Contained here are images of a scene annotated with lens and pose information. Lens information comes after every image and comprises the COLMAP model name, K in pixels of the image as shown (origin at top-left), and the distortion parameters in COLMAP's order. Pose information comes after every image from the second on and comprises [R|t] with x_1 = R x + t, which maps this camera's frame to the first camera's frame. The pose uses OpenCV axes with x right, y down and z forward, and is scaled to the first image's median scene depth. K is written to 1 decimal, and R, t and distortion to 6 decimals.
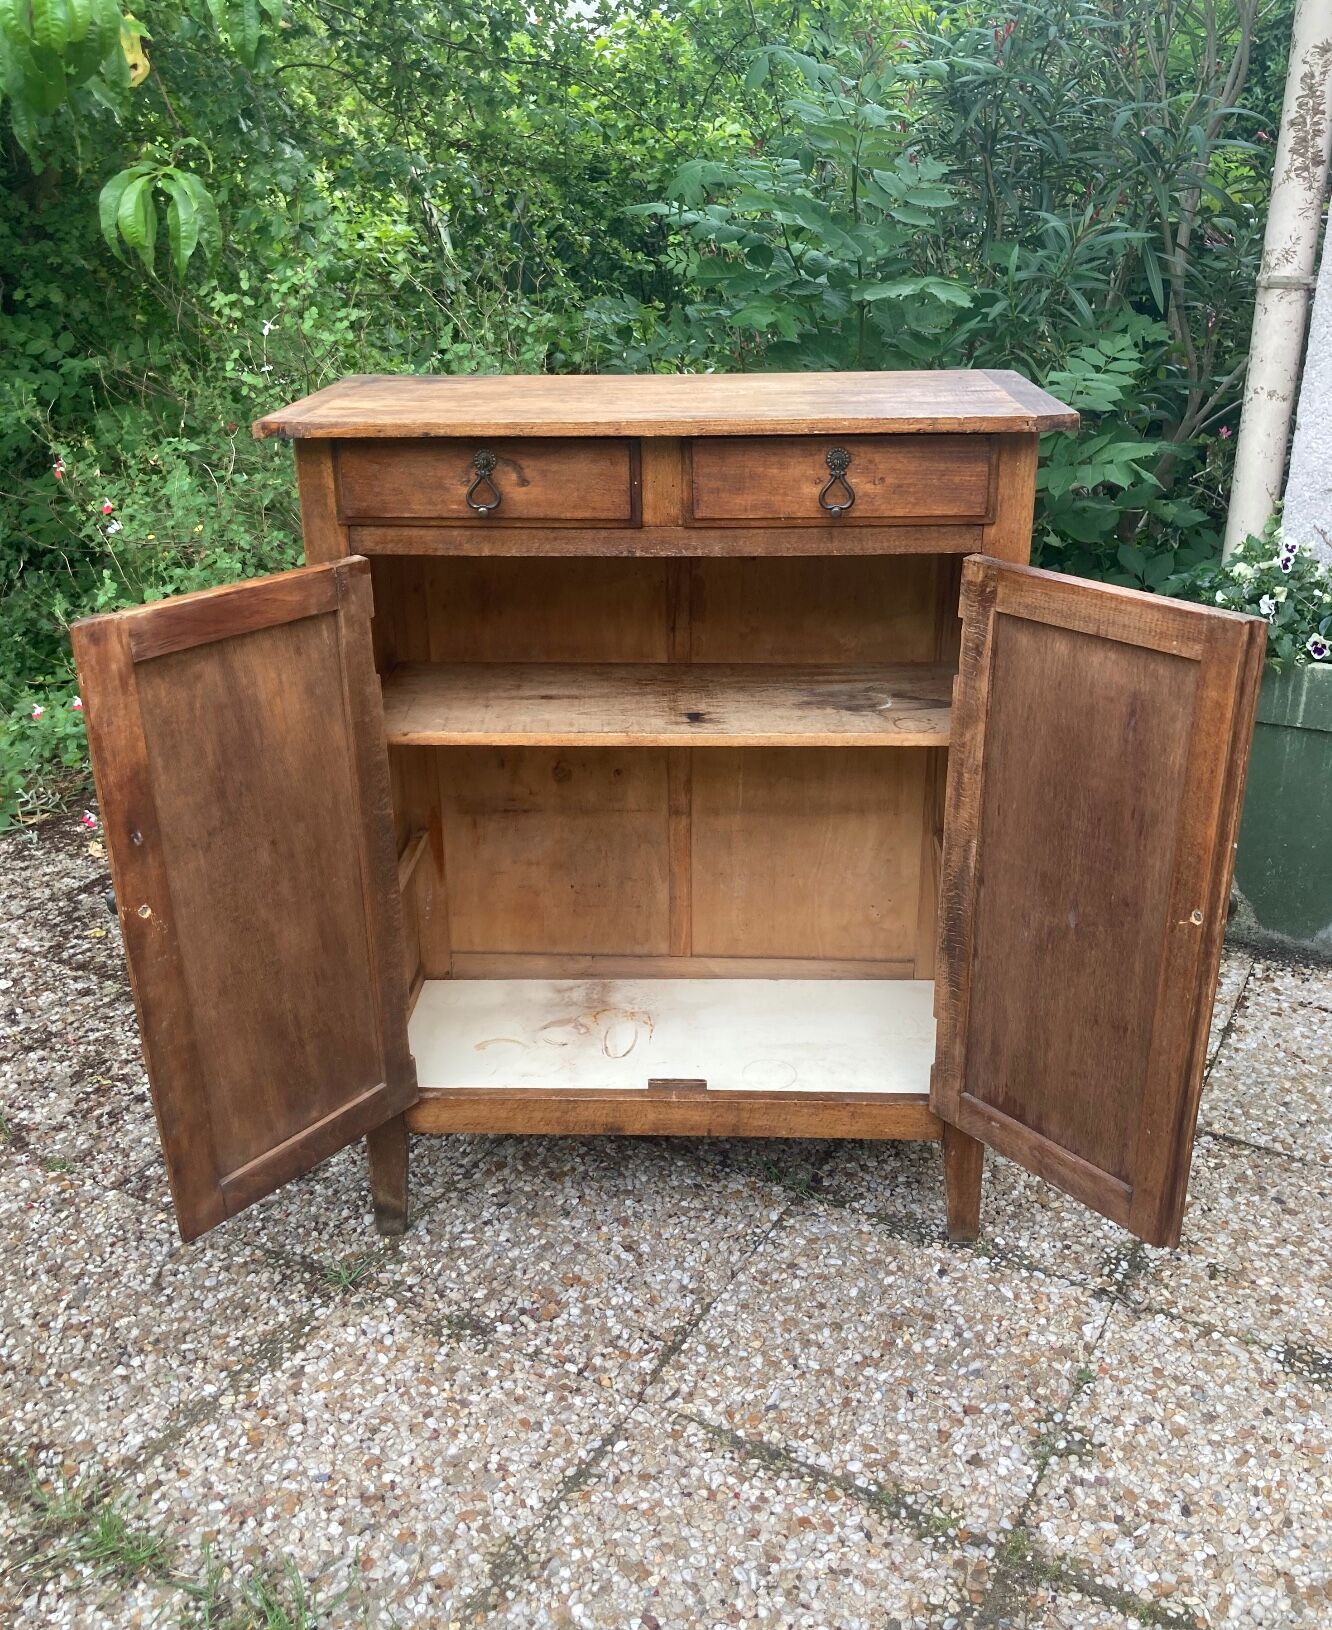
lens RADIAL K [[1500.6, 0, 675.9], [0, 1500.6, 774.9], [0, 0, 1]] dist [0.006109, 0.000000]
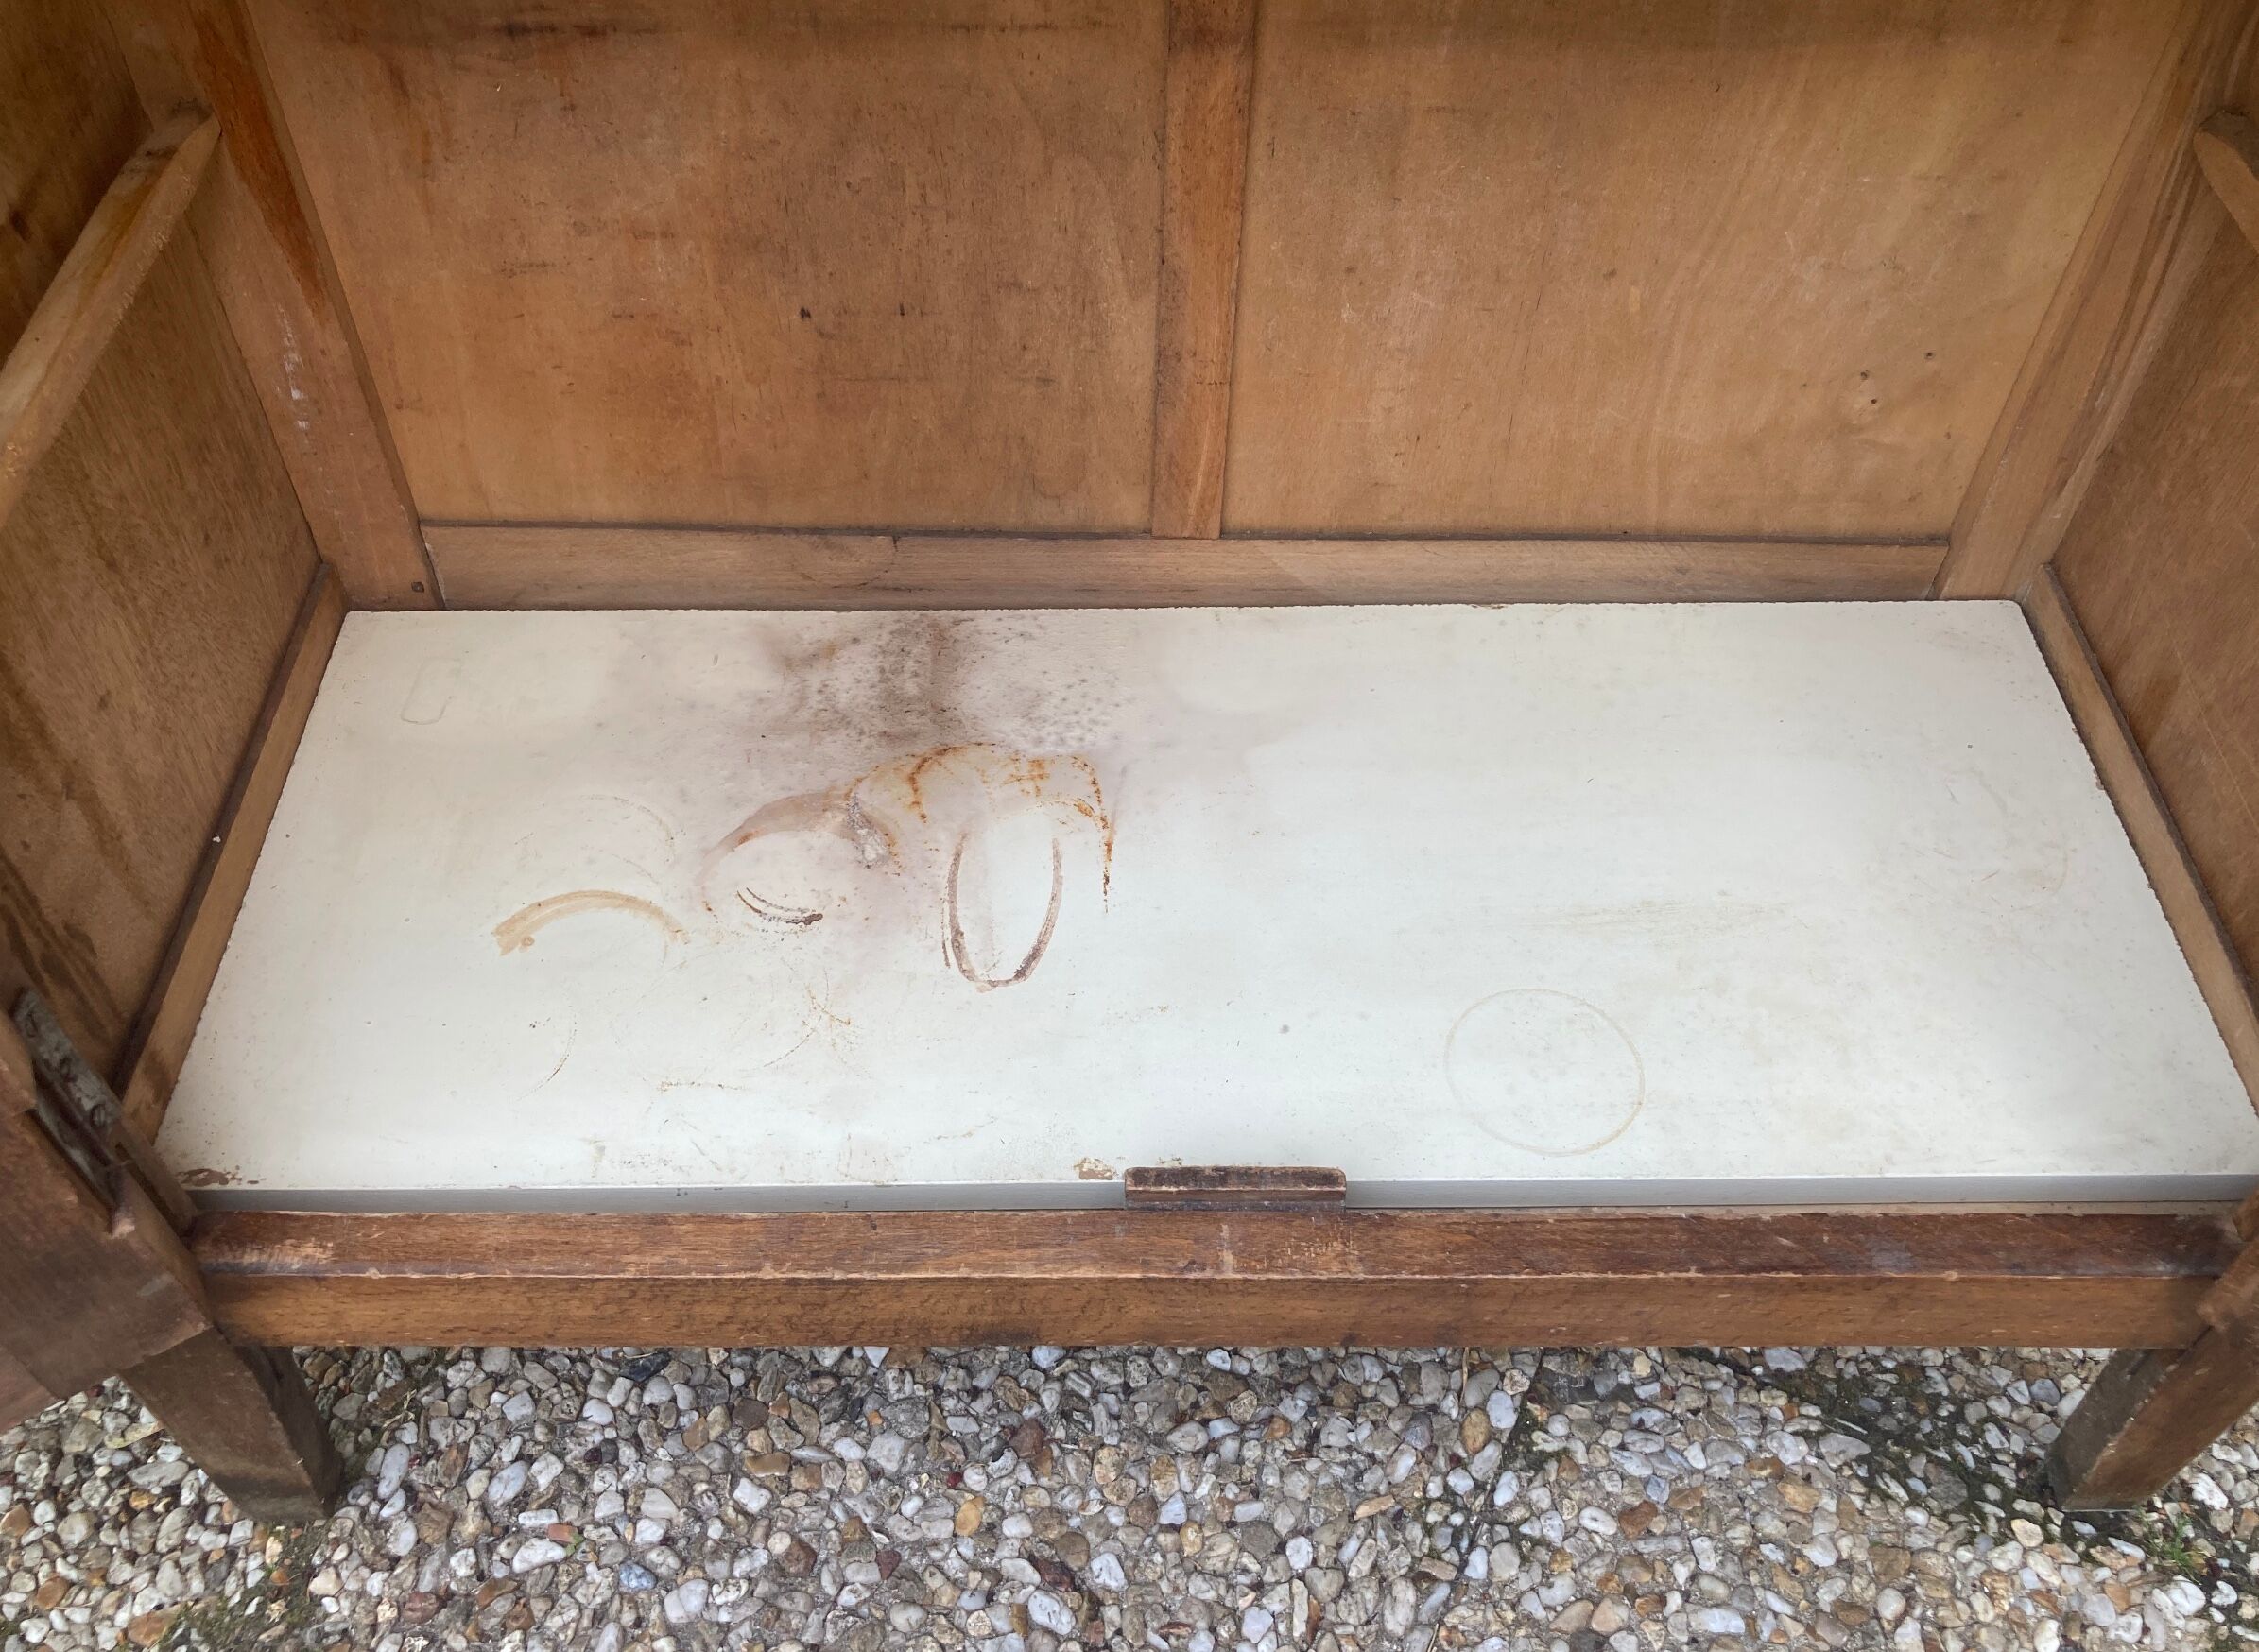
lens RADIAL K [[1919.9, 0, 1124.0], [0, 1919.9, 796.9], [0, 0, 1]] dist [-0.004746, 0.022941]
pose [[0.998820, -0.021572, 0.043504, -0.032162], [-0.001036, 0.886238, 0.463229, -0.012429], [-0.048548, -0.462727, 0.885170, 0.744365]]
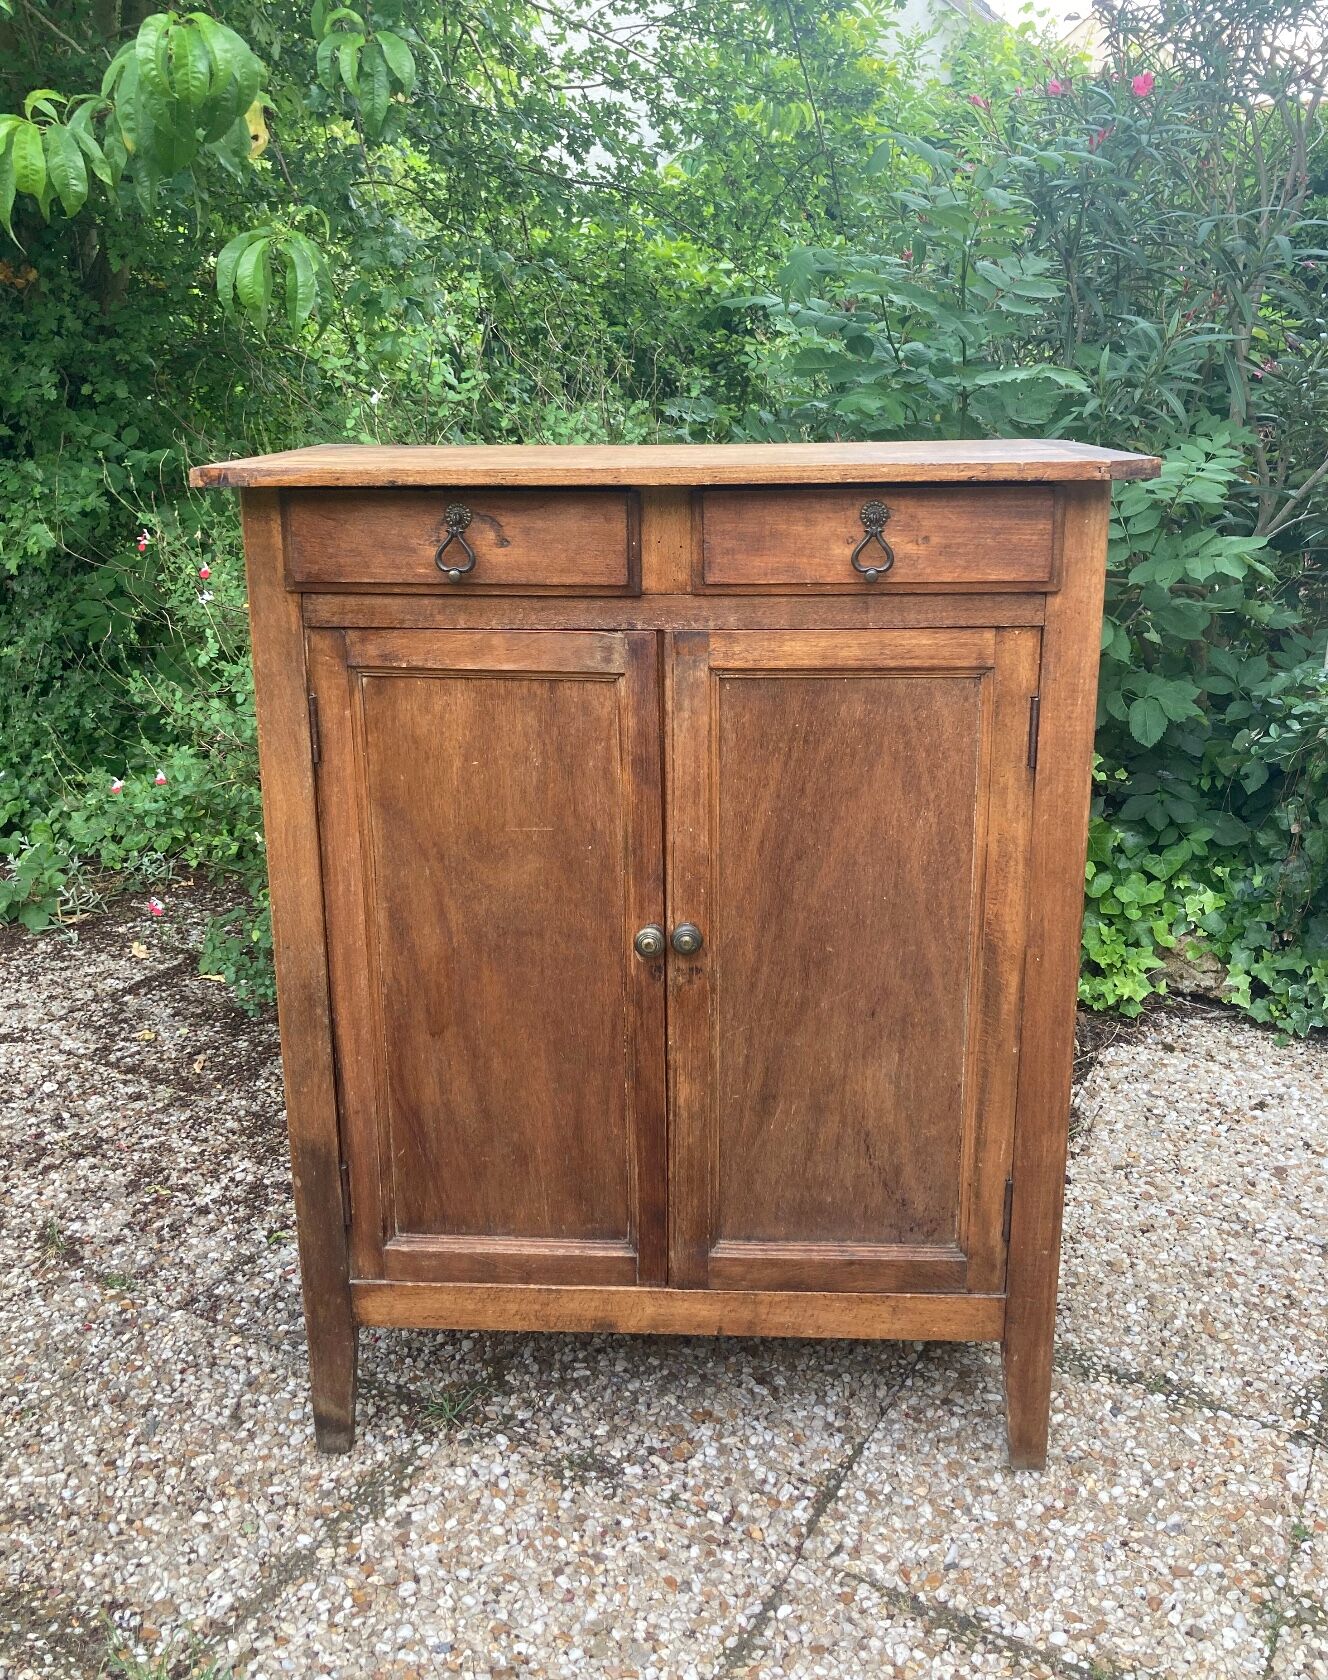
lens RADIAL K [[1491.5, 0, 675.5], [0, 1491.5, 756.9], [0, 0, 1]] dist [-0.006567, 0.033474]
pose [[0.999862, 0.013080, 0.010229, -0.099981], [-0.011914, 0.994213, -0.106766, 0.041890], [-0.011566, 0.106629, 0.994232, 0.076743]]
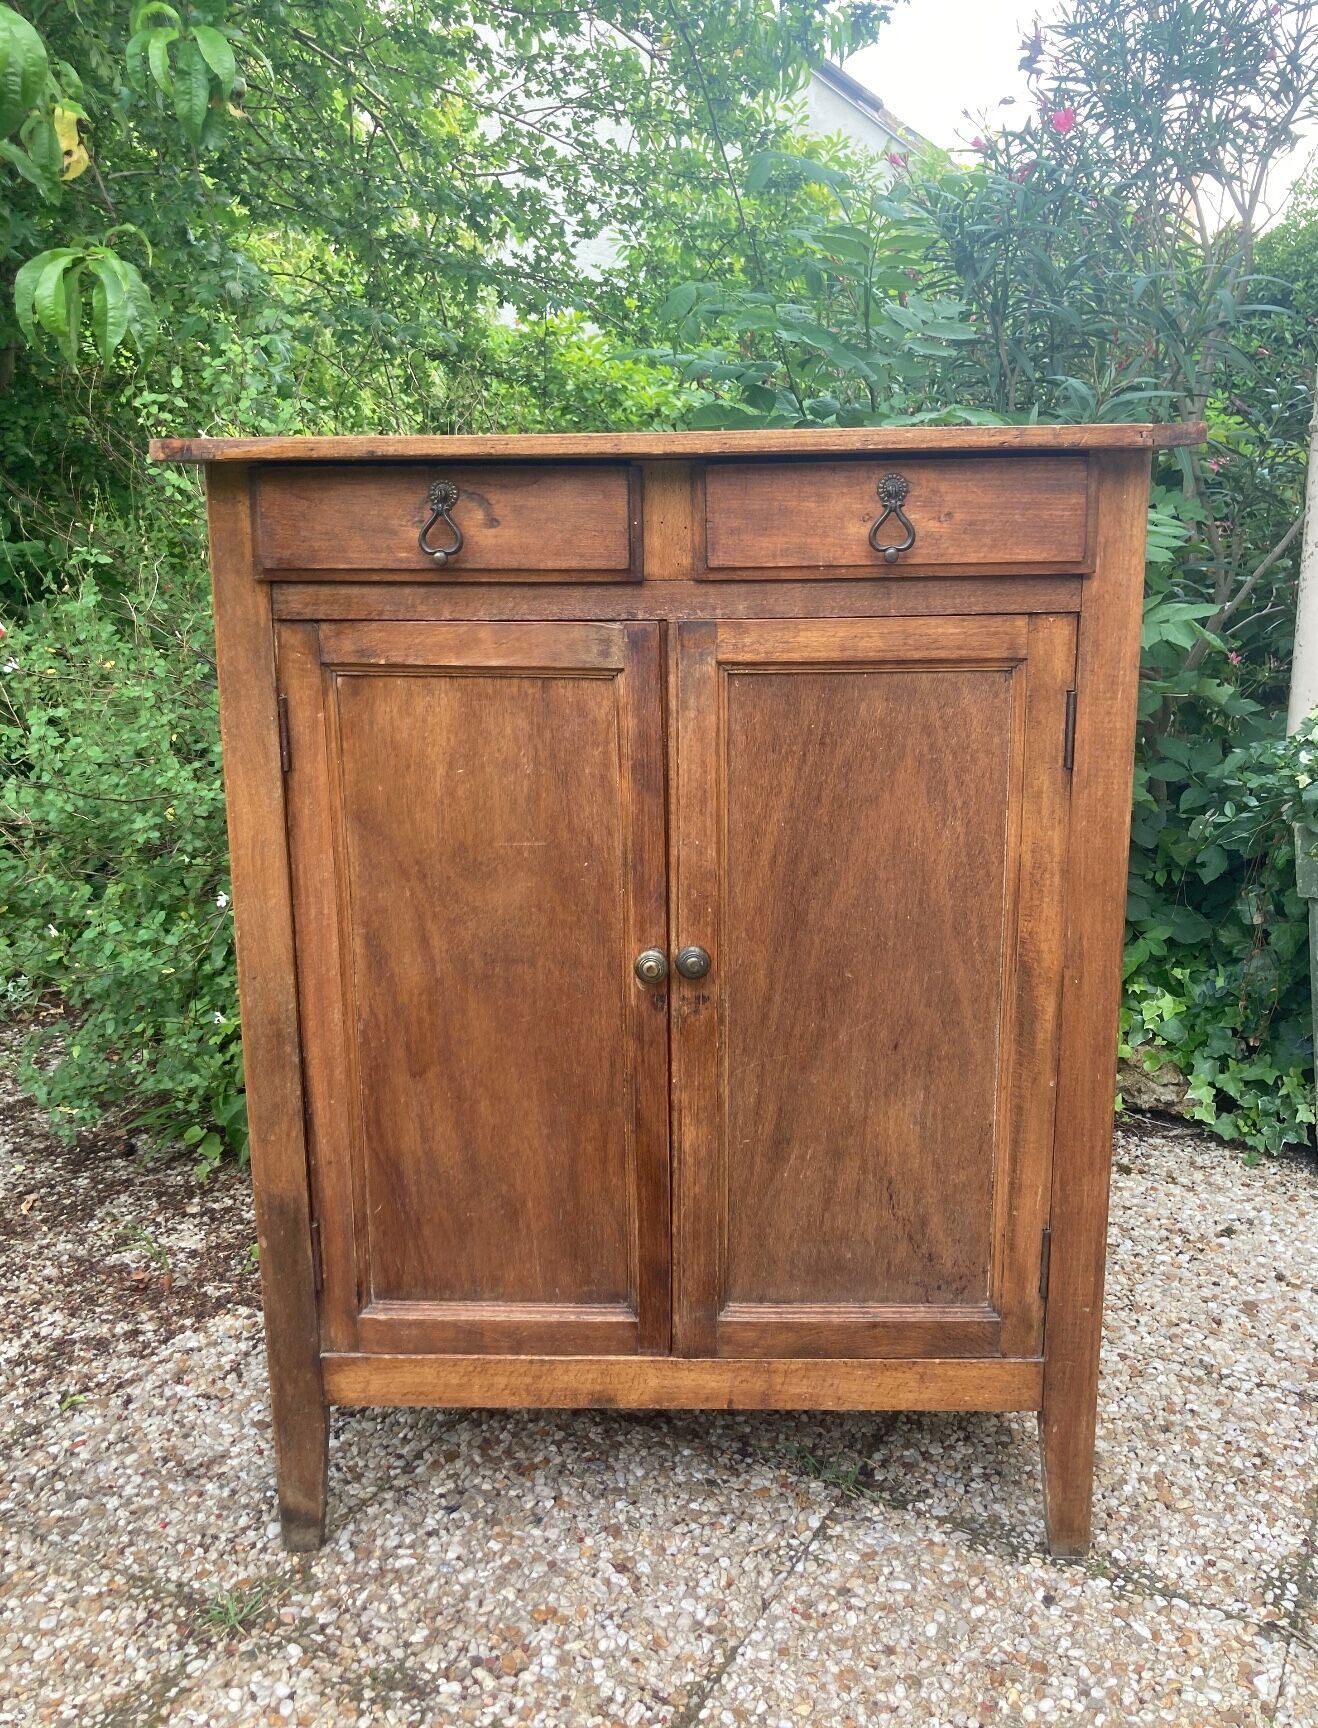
lens RADIAL K [[1494.7, 0, 664.8], [0, 1494.7, 828.0], [0, 0, 1]] dist [-0.010987, 0.036992]
pose [[0.999919, -0.000645, 0.012702, -0.019834], [0.002677, 0.987014, -0.160614, 0.075476], [-0.012434, 0.160635, 0.986936, 0.220022]]
